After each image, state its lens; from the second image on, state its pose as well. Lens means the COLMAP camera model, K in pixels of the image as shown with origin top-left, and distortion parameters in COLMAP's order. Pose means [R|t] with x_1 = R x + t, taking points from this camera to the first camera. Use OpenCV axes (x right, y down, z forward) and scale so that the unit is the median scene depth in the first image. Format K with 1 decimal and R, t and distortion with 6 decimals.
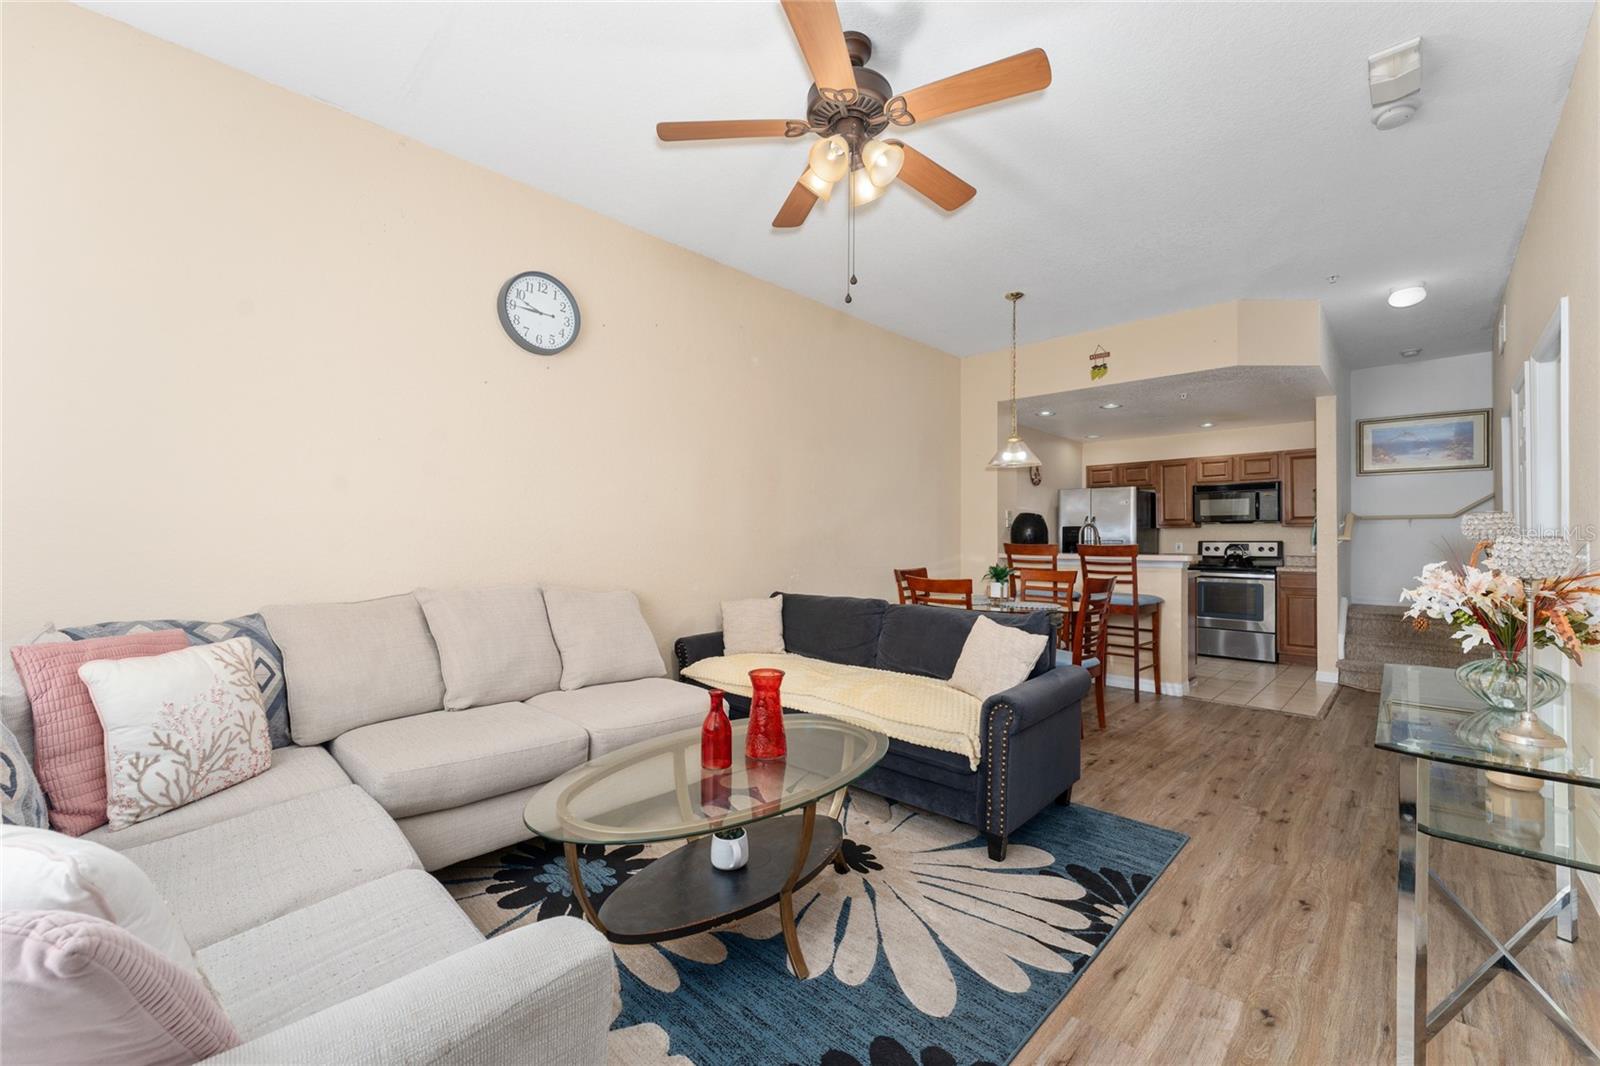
lens RADIAL K [[635.8, 0, 806.1], [0, 635.8, 530.6], [0, 0, 1]] dist [0.001876, -0.000007]
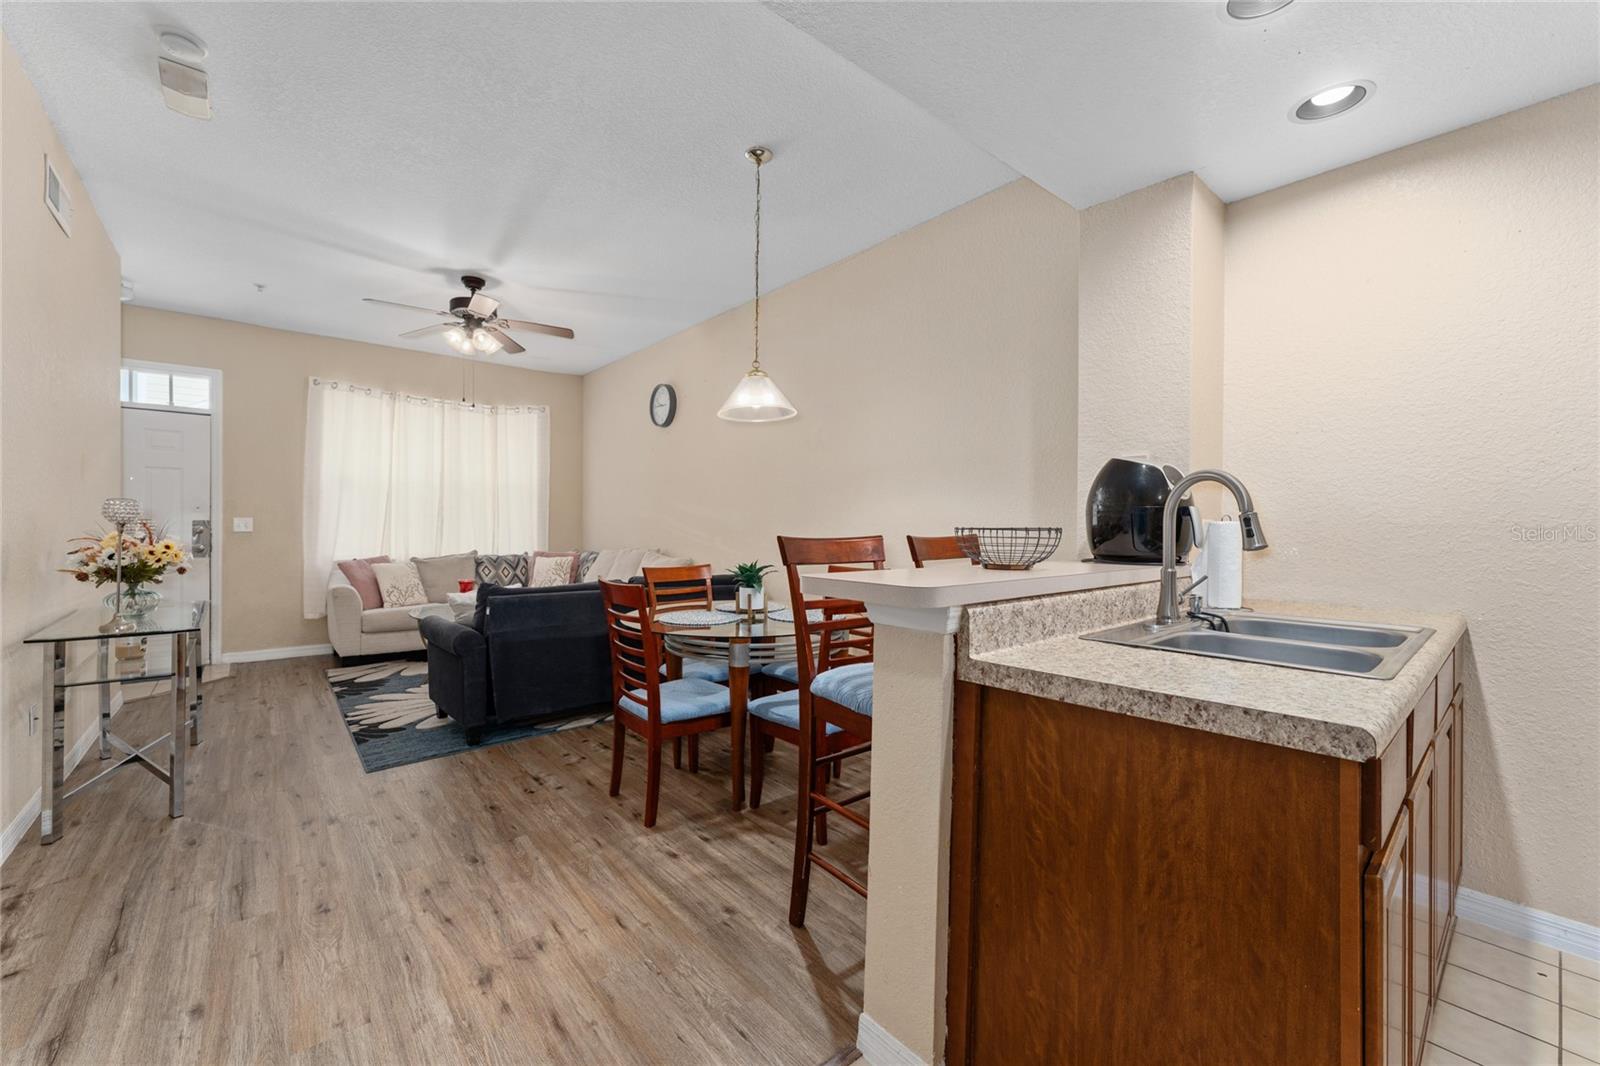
lens RADIAL K [[633.4, 0, 797.8], [0, 633.4, 527.7], [0, 0, 1]] dist [-0.003785, -0.000359]
pose [[-0.095337, -0.000662, -0.995445, 0.723651], [0.005901, 0.999982, -0.001230, 0.013069], [0.995428, -0.005992, -0.095332, 0.815445]]
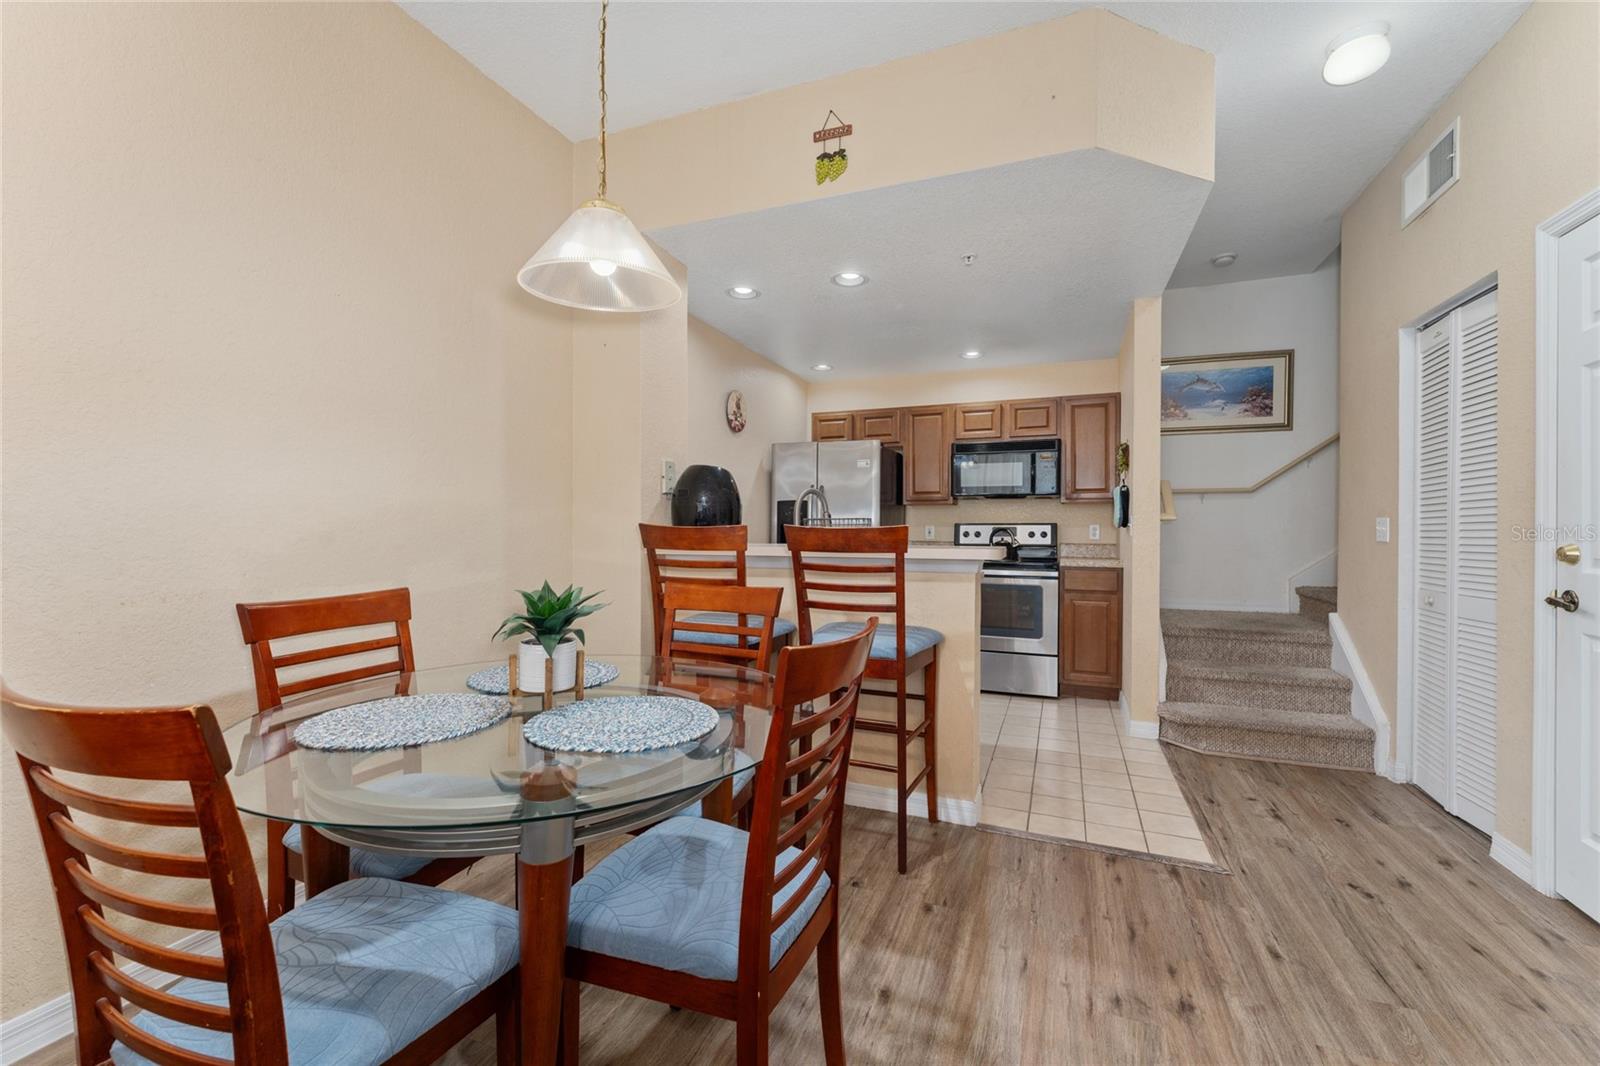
lens RADIAL K [[648.2, 0, 805.8], [0, 648.2, 530.1], [0, 0, 1]] dist [-0.000354, 0.000181]
pose [[0.921794, -0.002014, 0.387674, 0.216616], [-0.005746, 0.999806, 0.018856, 0.013274], [-0.387636, -0.019609, 0.921604, 0.472582]]
